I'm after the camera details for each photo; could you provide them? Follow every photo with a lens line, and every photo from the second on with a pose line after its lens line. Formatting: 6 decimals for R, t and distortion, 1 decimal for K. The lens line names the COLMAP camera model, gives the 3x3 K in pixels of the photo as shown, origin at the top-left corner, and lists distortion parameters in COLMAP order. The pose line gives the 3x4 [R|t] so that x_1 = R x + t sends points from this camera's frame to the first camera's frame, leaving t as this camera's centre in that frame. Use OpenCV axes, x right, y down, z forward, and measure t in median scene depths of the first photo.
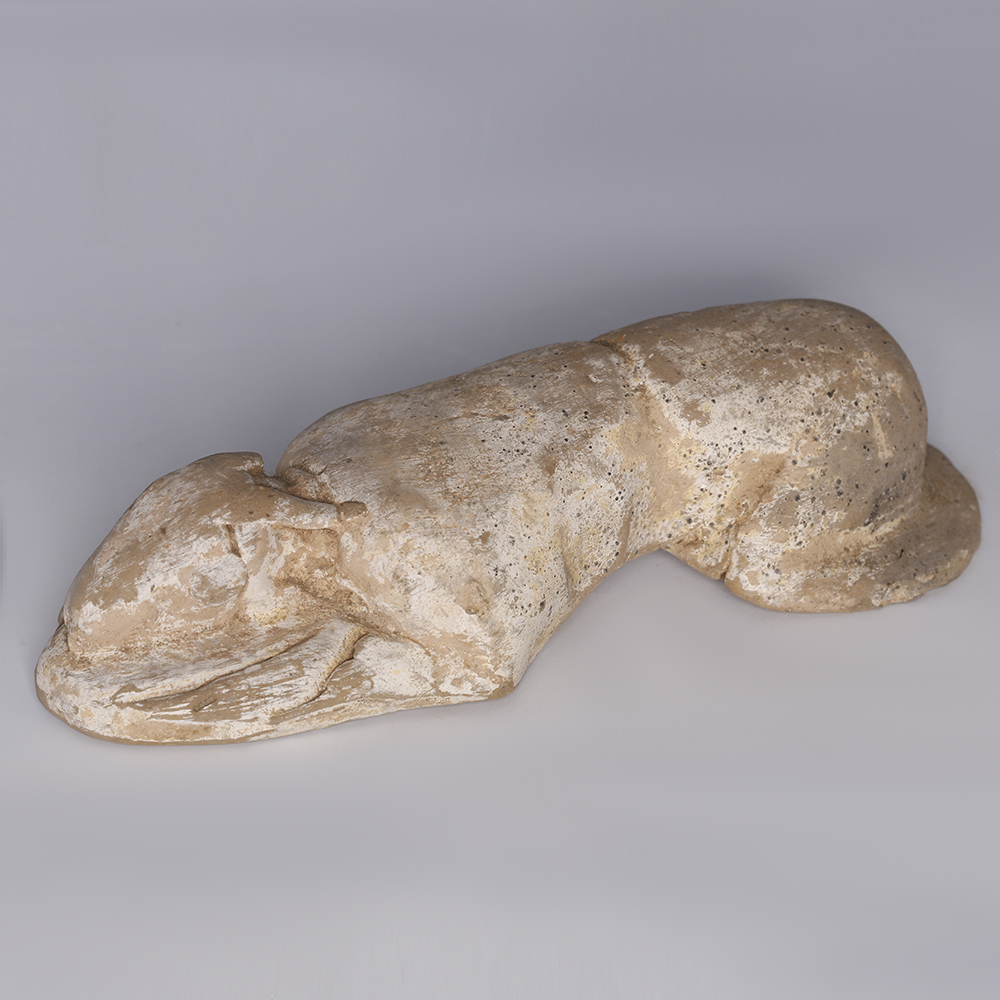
lens RADIAL K [[3963.2, 0, 500.0], [0, 3963.2, 500.0], [0, 0, 1]] dist [-0.064508, -1.625814]
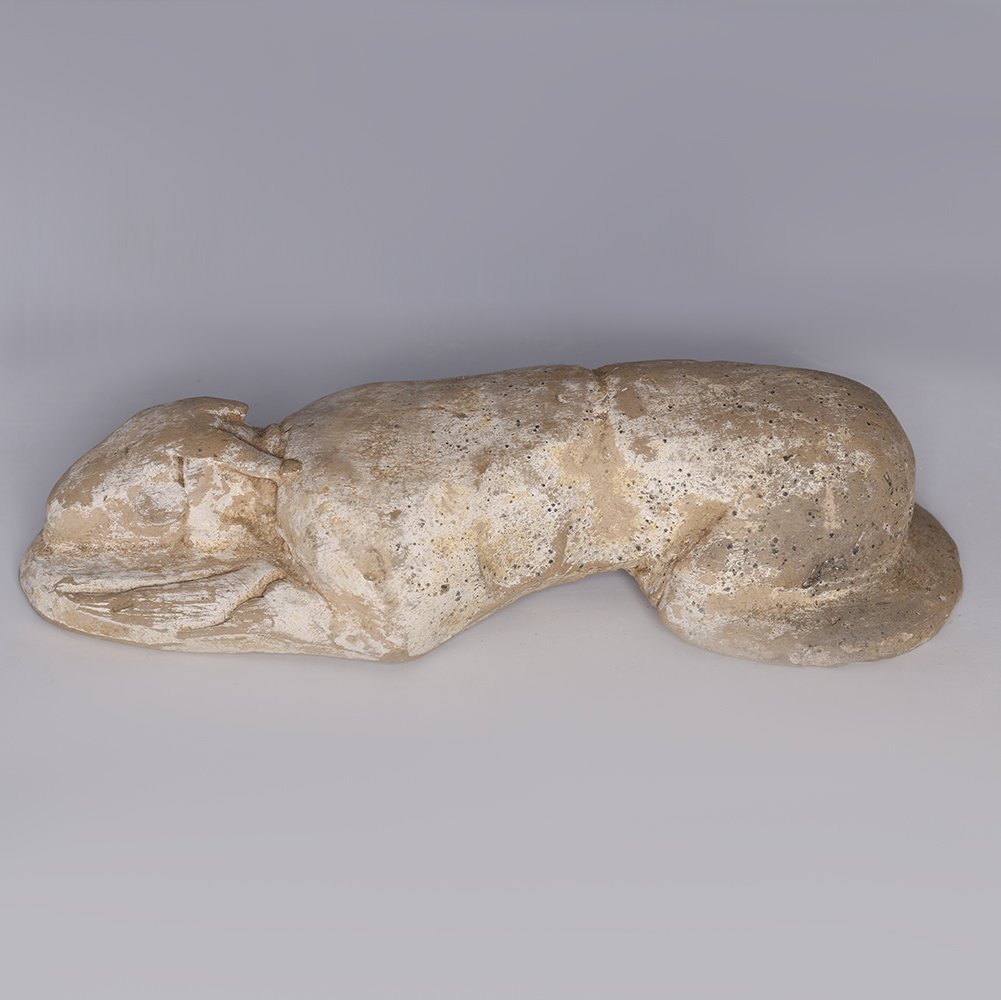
lens RADIAL K [[3967.1, 0, 500.5], [0, 3967.1, 500.0], [0, 0, 1]] dist [-0.064508, -1.625814]
pose [[0.913617, 0.195716, -0.356368, 0.410606], [-0.202800, 0.979059, 0.017780, -0.019878], [0.352385, 0.056027, 0.934176, -0.020099]]
